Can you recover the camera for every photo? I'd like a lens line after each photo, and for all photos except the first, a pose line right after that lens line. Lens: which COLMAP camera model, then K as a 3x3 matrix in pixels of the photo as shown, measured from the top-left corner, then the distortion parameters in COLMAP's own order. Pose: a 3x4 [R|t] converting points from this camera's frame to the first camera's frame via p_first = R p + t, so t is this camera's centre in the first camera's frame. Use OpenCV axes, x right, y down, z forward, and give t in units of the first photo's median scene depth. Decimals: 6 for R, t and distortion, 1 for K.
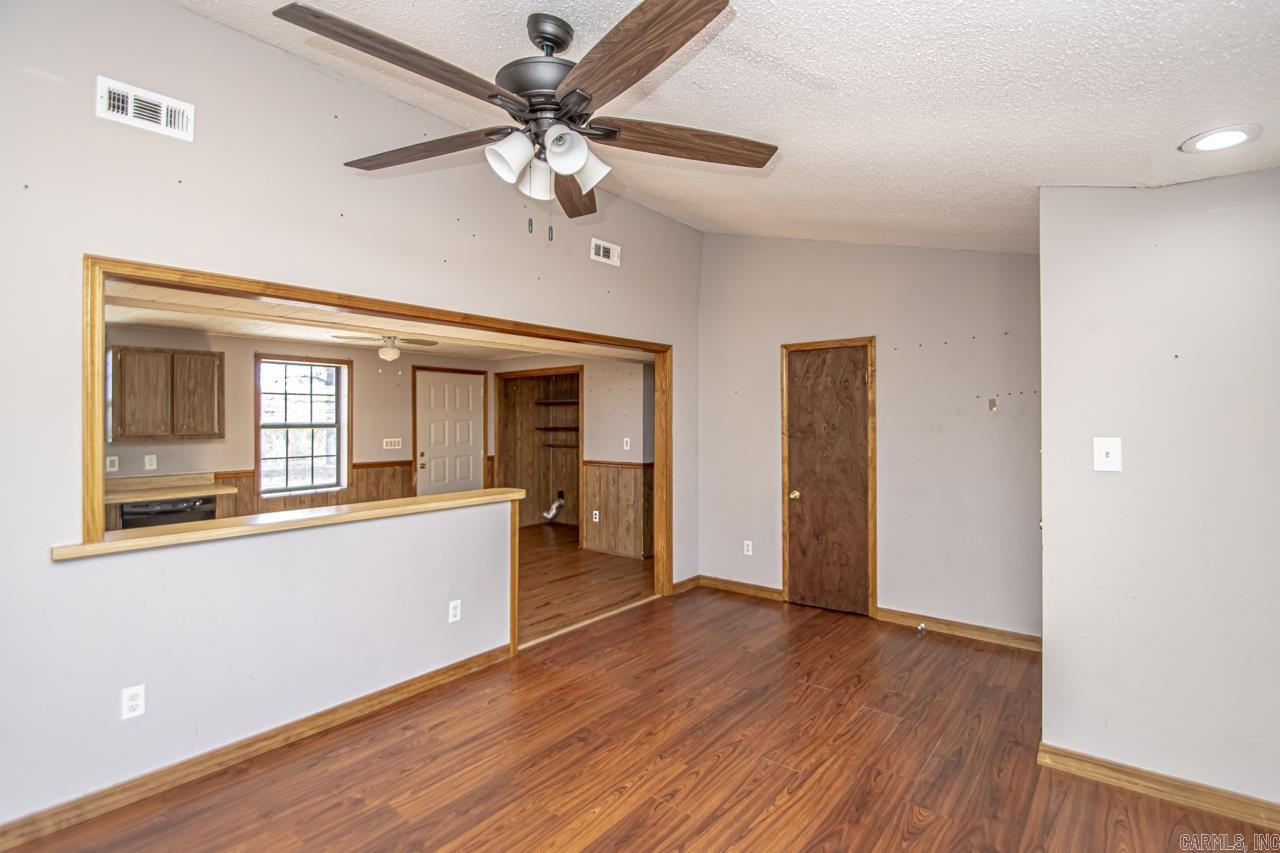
lens RADIAL K [[589.5, 0, 664.8], [0, 589.5, 423.4], [0, 0, 1]] dist [0.018806, -0.018670]
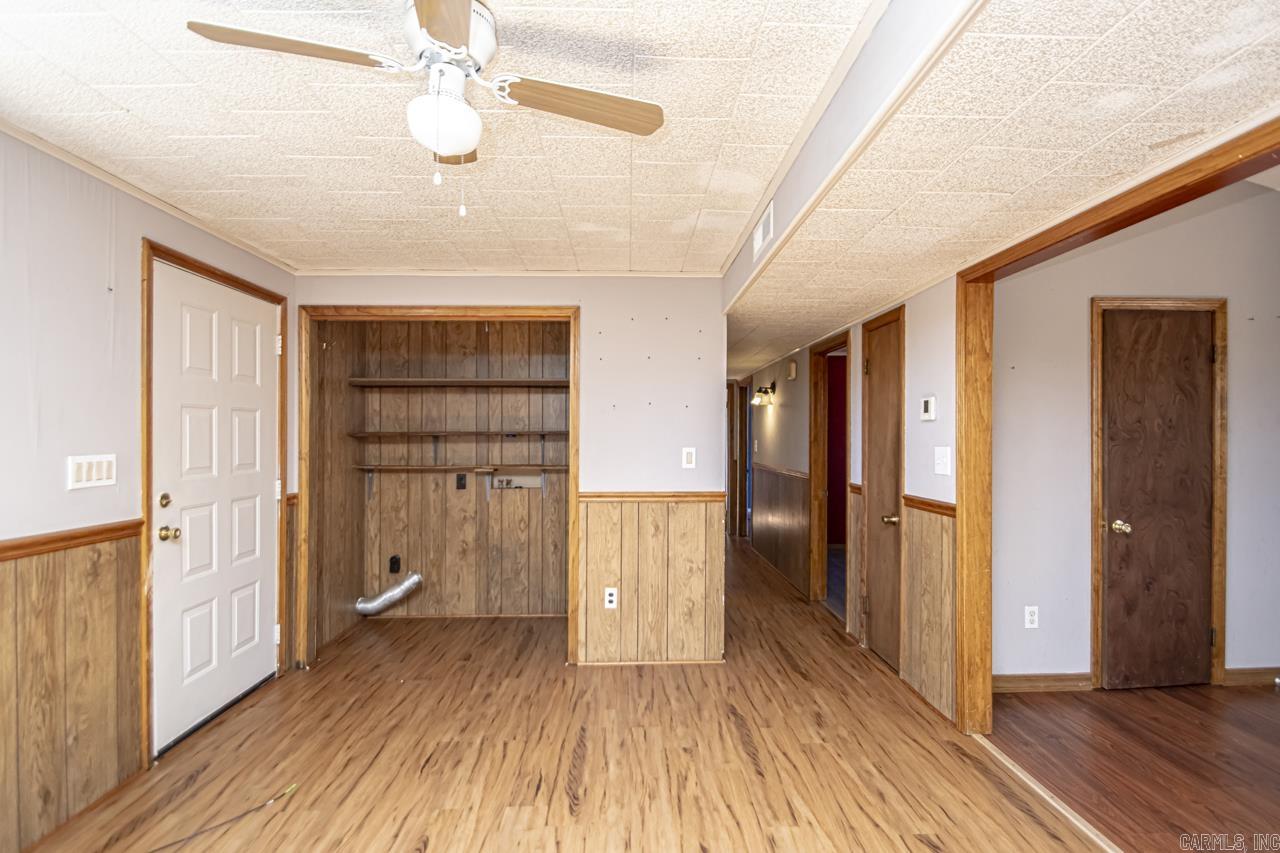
lens RADIAL K [[610.9, 0, 640.0], [0, 610.9, 443.9], [0, 0, 1]] dist [0.021817, -0.021324]
pose [[0.774503, -0.001743, 0.632567, -0.457856], [-0.000008, 0.999996, 0.002766, 0.019444], [-0.632570, -0.002147, 0.774500, 0.584965]]
